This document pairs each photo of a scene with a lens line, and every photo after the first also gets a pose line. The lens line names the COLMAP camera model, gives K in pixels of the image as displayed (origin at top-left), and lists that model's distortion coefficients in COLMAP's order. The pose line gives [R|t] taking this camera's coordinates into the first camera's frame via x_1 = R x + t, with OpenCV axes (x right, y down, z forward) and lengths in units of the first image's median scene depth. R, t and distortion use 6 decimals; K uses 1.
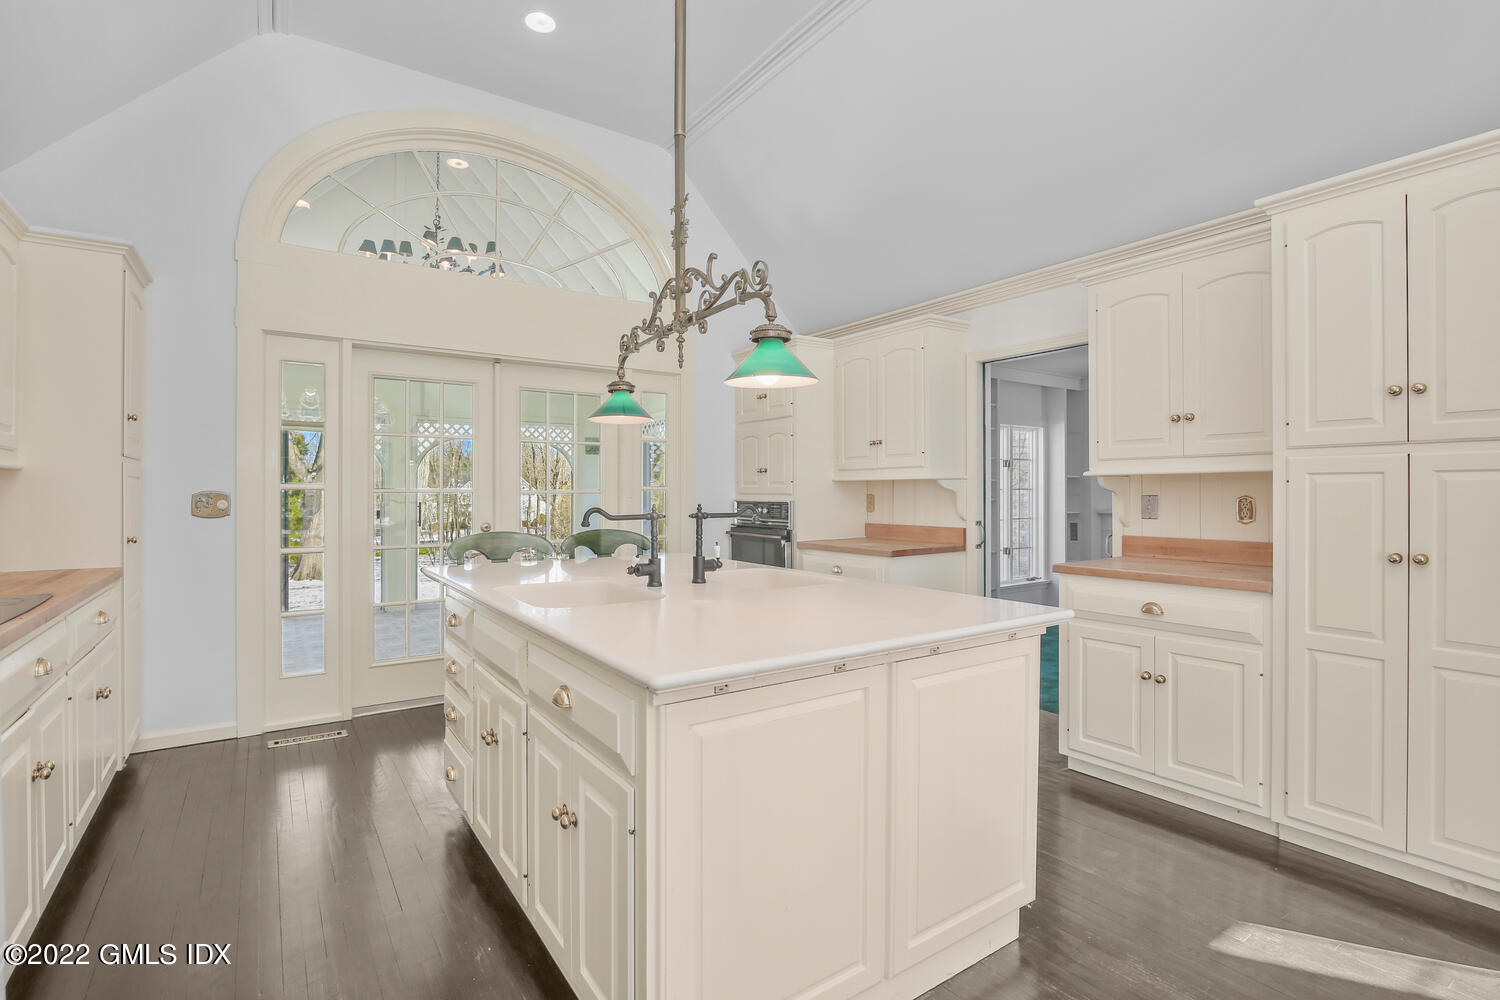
lens RADIAL K [[695.4, 0, 753.1], [0, 695.4, 495.4], [0, 0, 1]] dist [-0.014694, 0.001296]
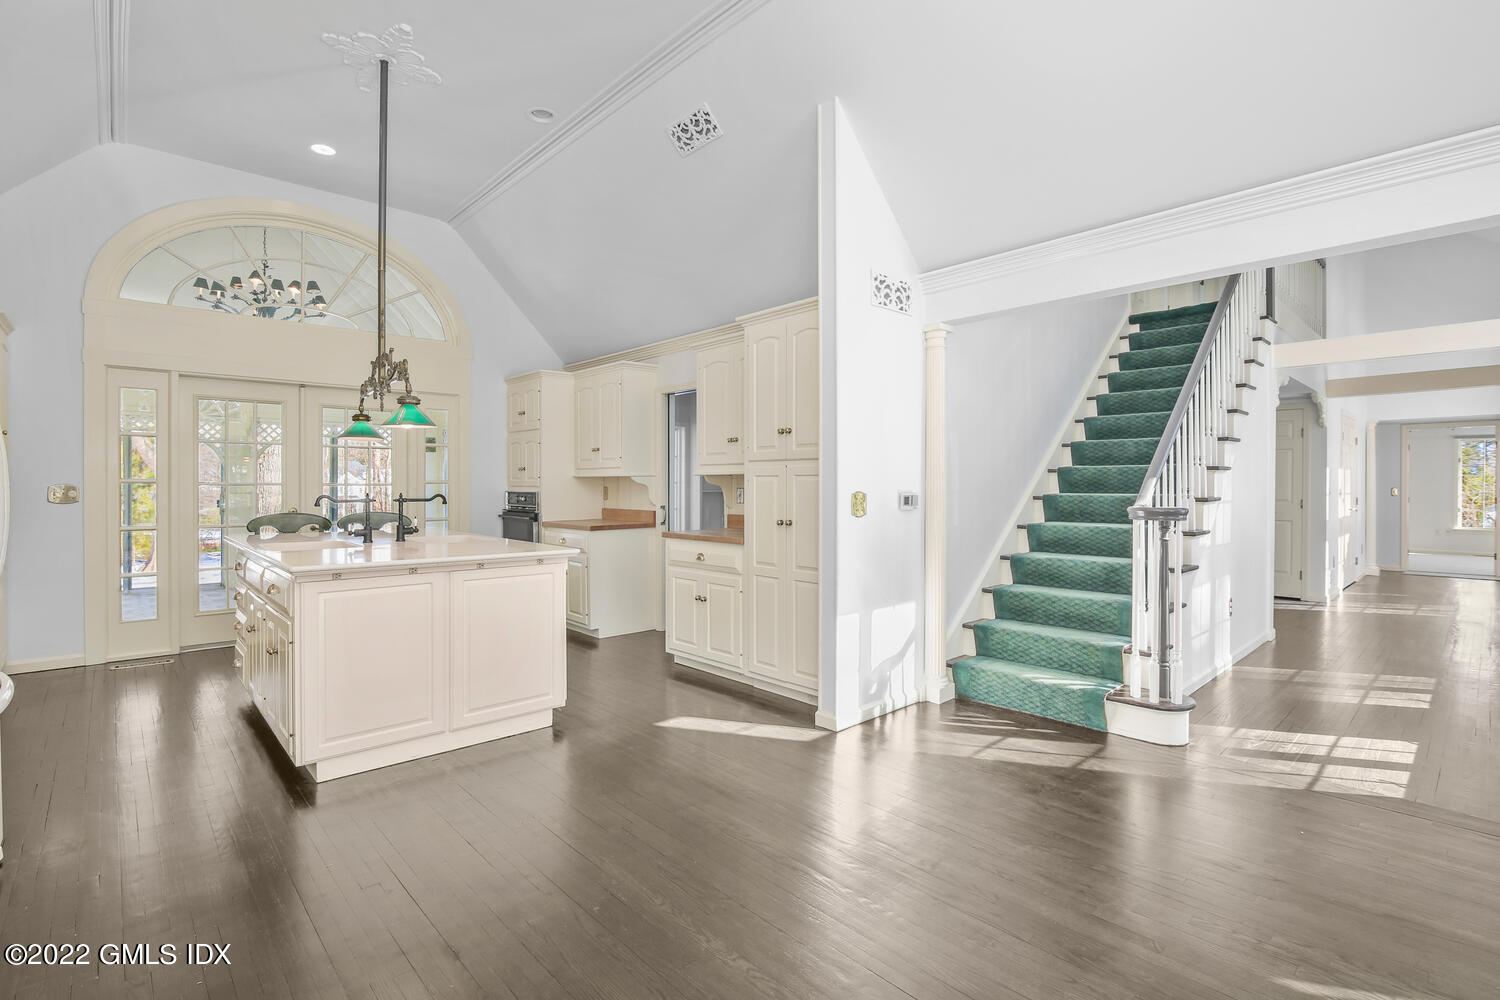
lens RADIAL K [[695.4, 0, 751.6], [0, 695.4, 491.3], [0, 0, 1]] dist [-0.014694, 0.001296]
pose [[0.990881, 0.000315, 0.134739, 0.369389], [-0.001165, 0.999980, 0.006235, -0.002181], [-0.134735, -0.006335, 0.990861, -0.513054]]
